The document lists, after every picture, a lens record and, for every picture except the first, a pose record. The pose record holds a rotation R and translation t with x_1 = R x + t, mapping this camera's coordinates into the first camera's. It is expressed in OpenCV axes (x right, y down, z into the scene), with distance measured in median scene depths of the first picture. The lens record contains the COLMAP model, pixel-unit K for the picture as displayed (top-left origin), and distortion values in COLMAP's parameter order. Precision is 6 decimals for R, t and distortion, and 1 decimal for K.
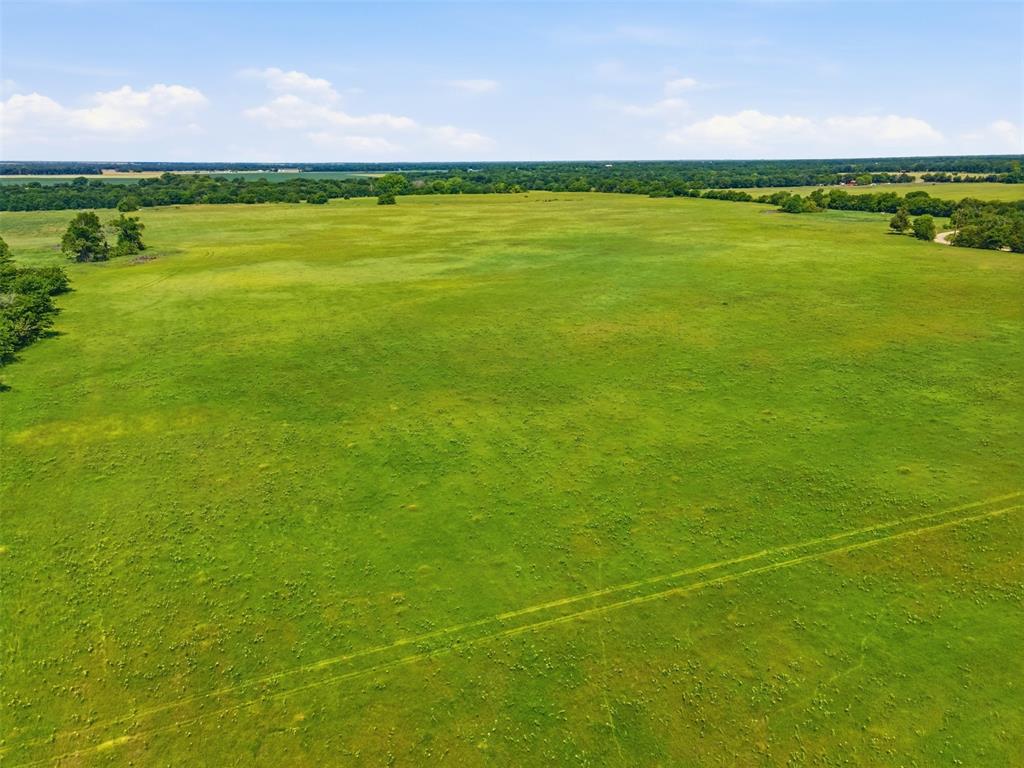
lens RADIAL K [[758.2, 0, 513.1], [0, 758.2, 380.3], [0, 0, 1]] dist [0.037392, 0.008783]
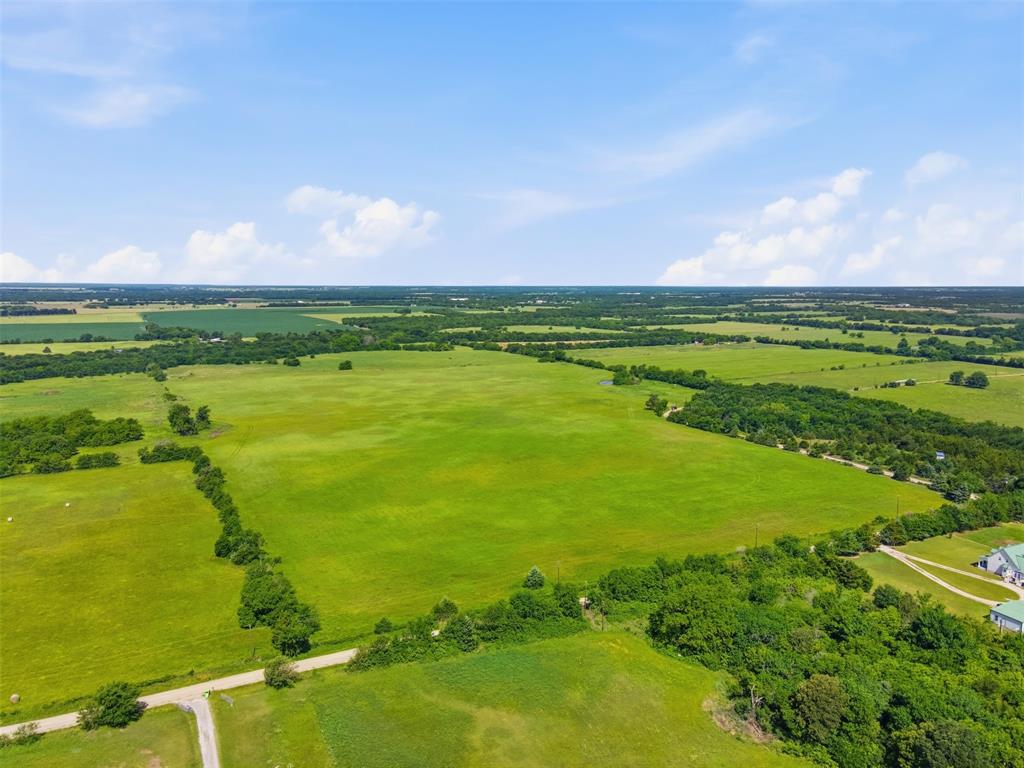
lens RADIAL K [[758.2, 0, 518.4], [0, 758.2, 384.1], [0, 0, 1]] dist [0.037392, 0.008783]
pose [[0.996975, -0.001031, 0.077719, 0.085539], [0.012357, 0.989296, -0.145397, -0.000761], [-0.076737, 0.145918, 0.986316, -0.826098]]
